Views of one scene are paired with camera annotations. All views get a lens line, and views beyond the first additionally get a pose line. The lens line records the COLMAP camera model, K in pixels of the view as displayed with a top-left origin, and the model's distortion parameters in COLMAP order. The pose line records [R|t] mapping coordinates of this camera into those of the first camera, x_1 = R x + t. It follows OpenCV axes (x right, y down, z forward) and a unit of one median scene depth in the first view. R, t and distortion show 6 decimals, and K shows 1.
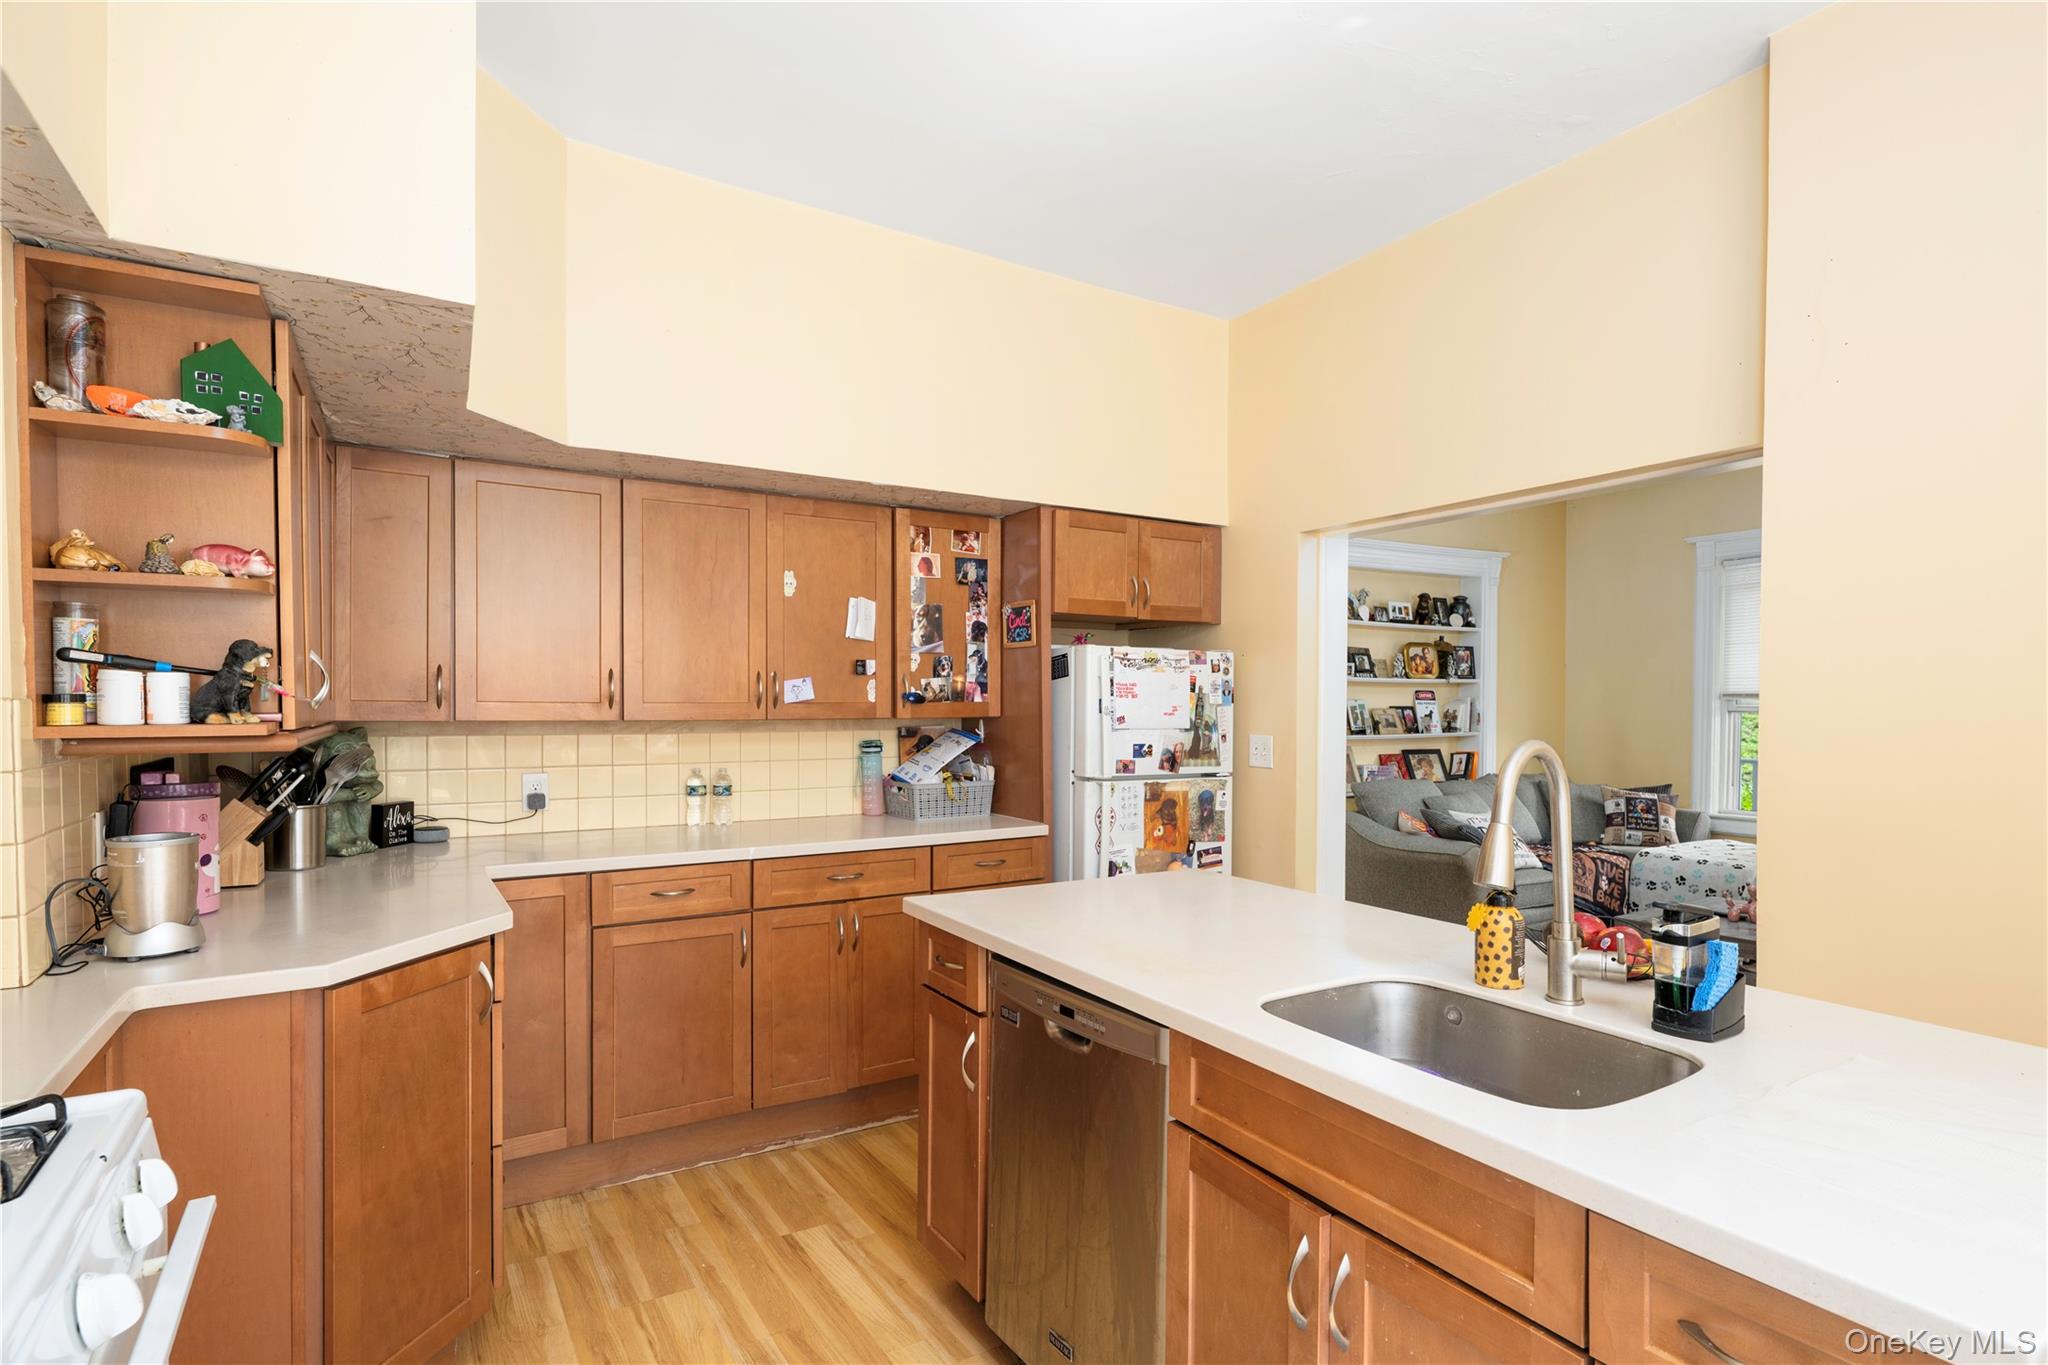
lens RADIAL K [[1046.0, 0, 1031.2], [0, 1046.0, 701.5], [0, 0, 1]] dist [-0.000440, 0.000078]
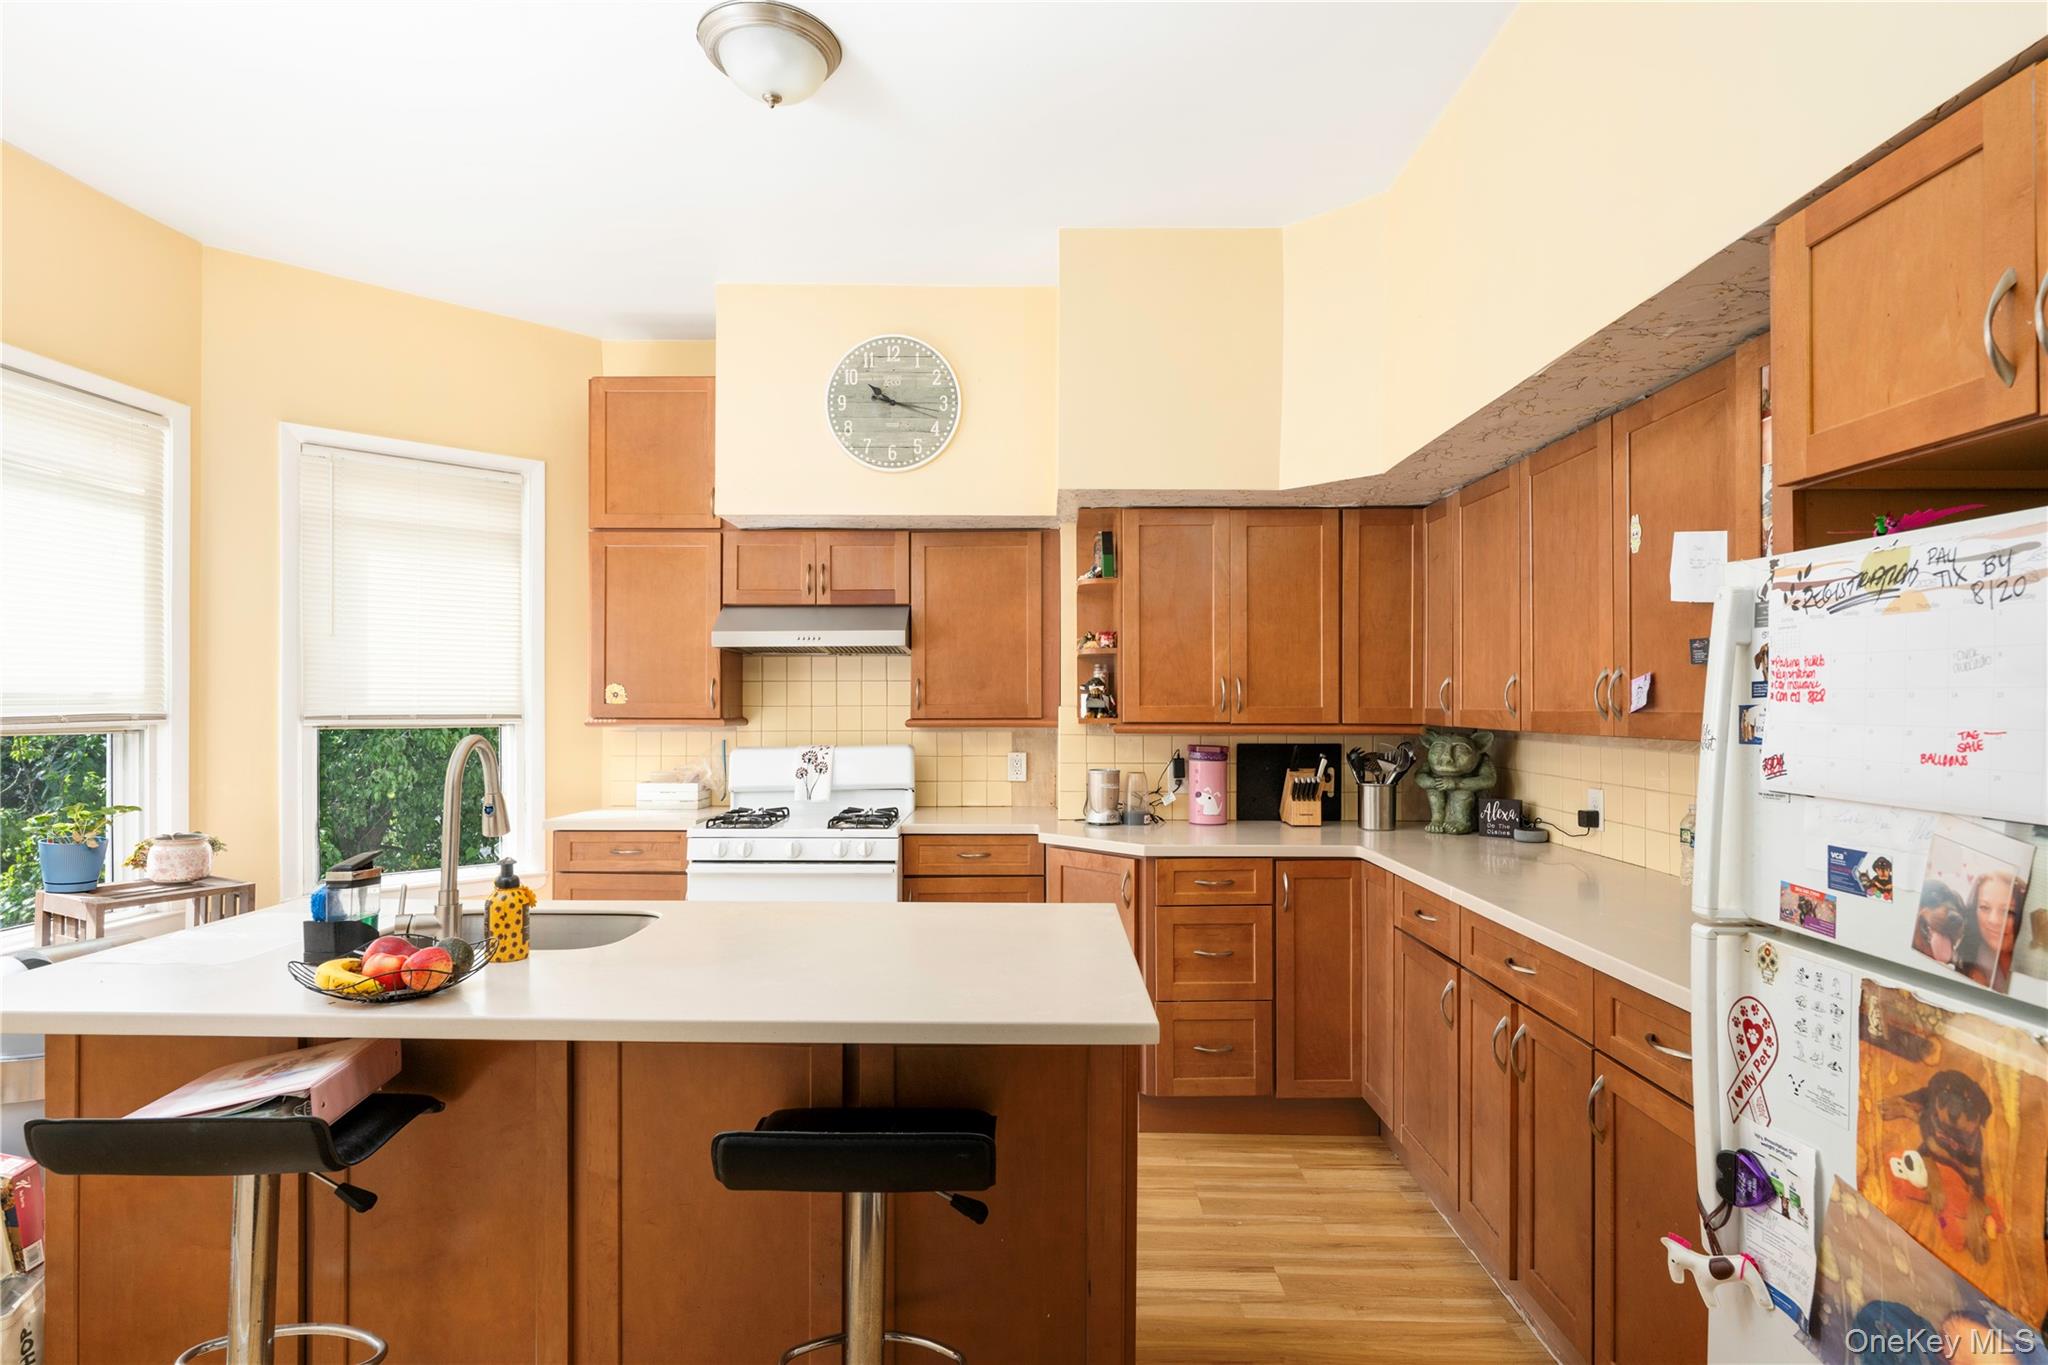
lens RADIAL K [[1023.3, 0, 1022.7], [0, 1023.3, 685.1], [0, 0, 1]] dist [-0.000582, 0.000253]
pose [[-0.539386, -0.019560, -0.841831, 0.501297], [-0.006176, 0.999795, -0.019273, -0.001050], [0.842036, -0.005197, -0.539397, 0.965496]]
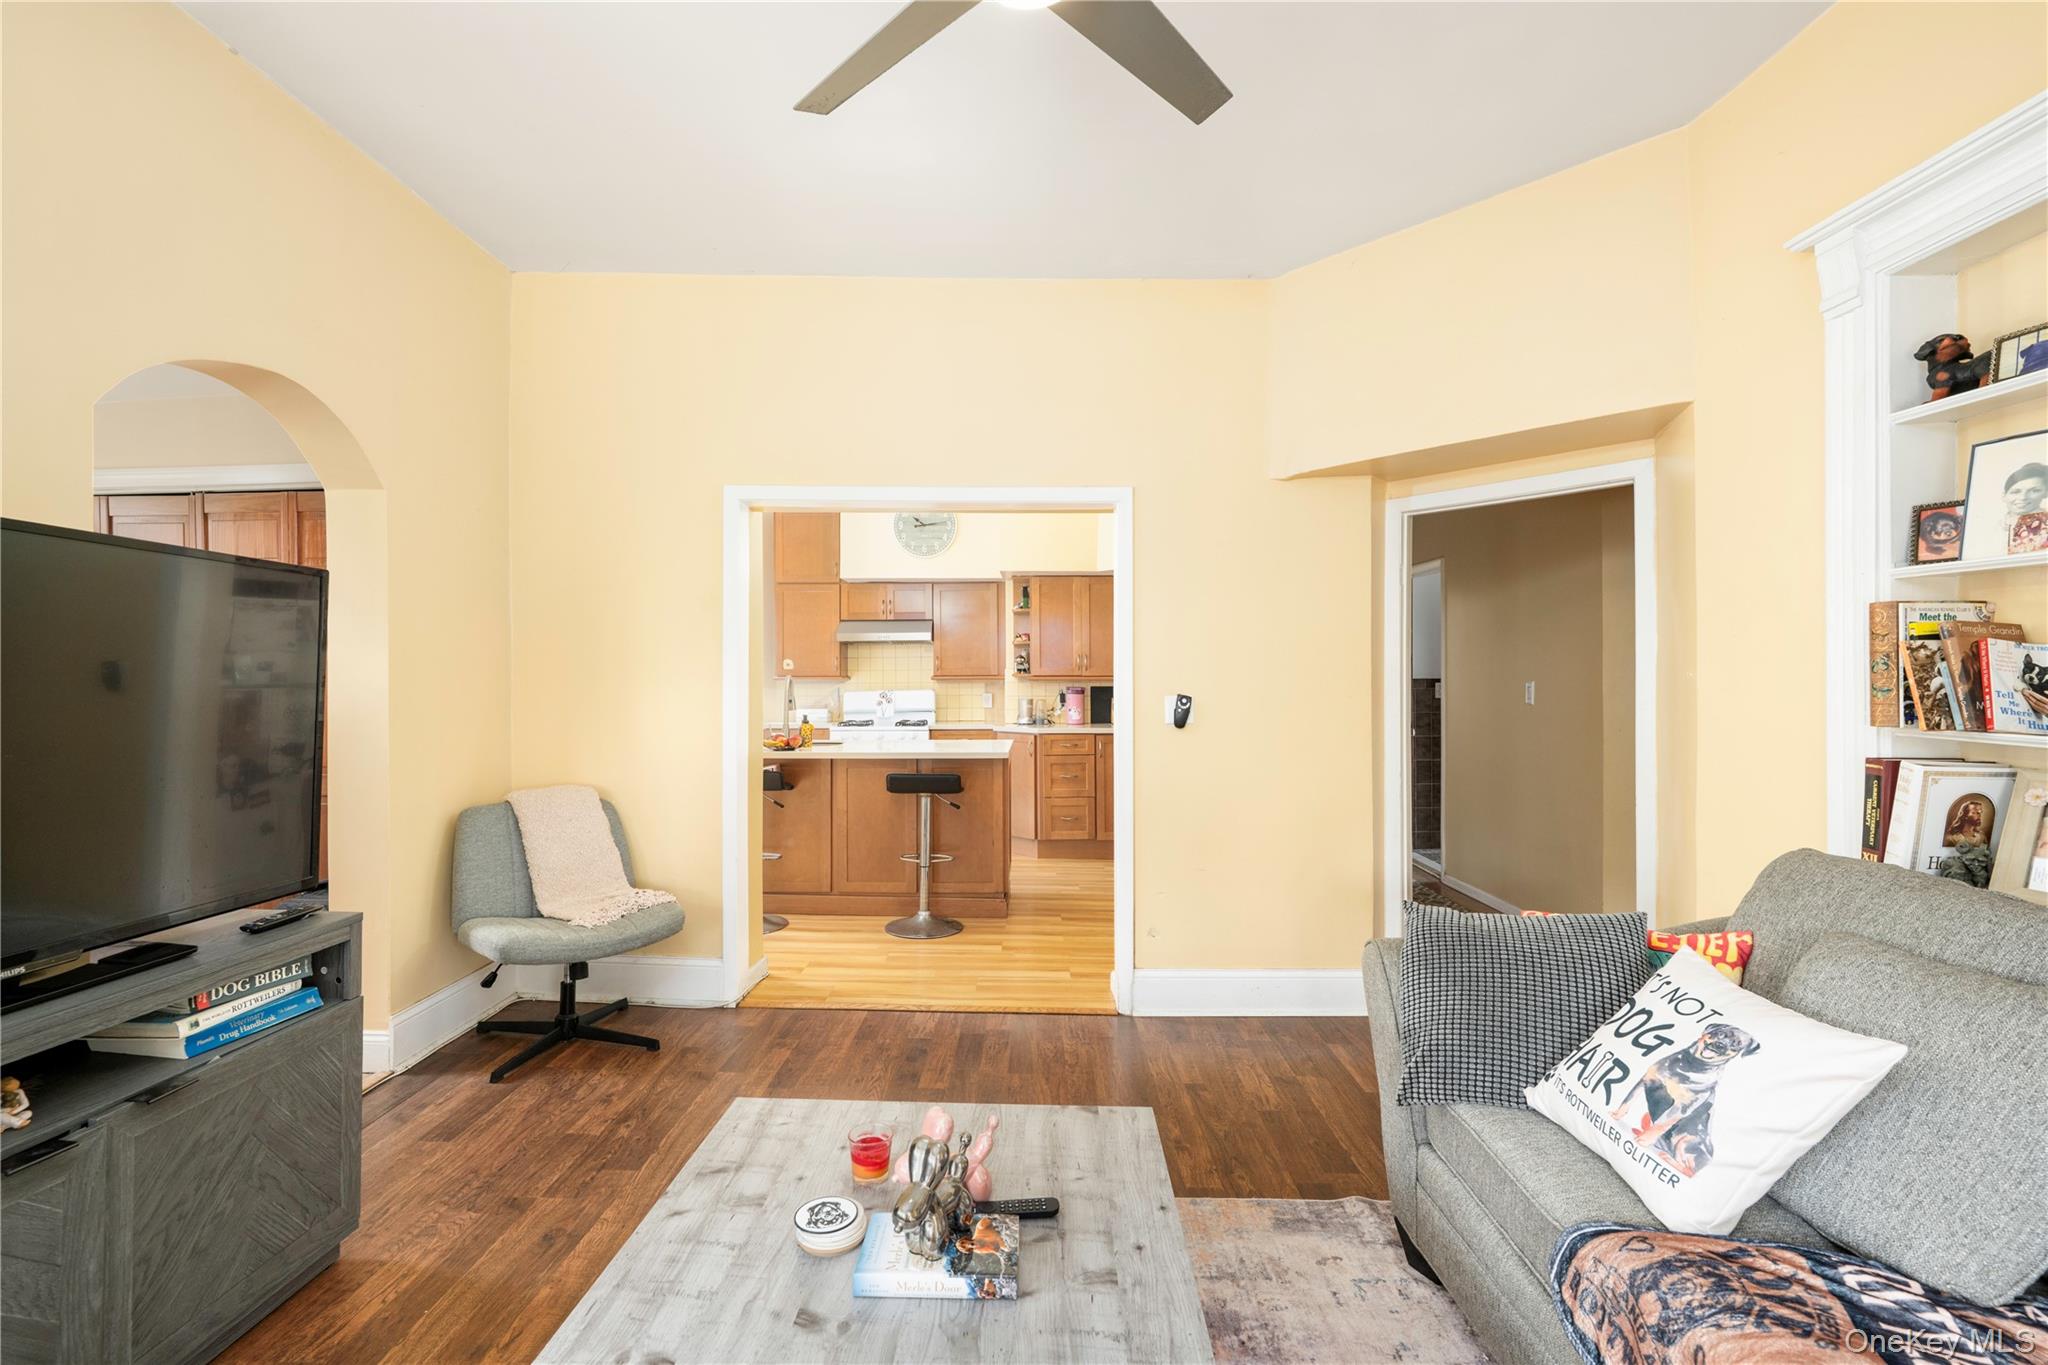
lens RADIAL K [[936.5, 0, 1027.9], [0, 936.5, 681.9], [0, 0, 1]] dist [0.000461, 0.000001]
pose [[-0.539357, -0.005079, -0.842062, 1.523957], [-0.003013, 0.999987, -0.004102, 0.048839], [0.842072, 0.000325, -0.539365, 1.759717]]
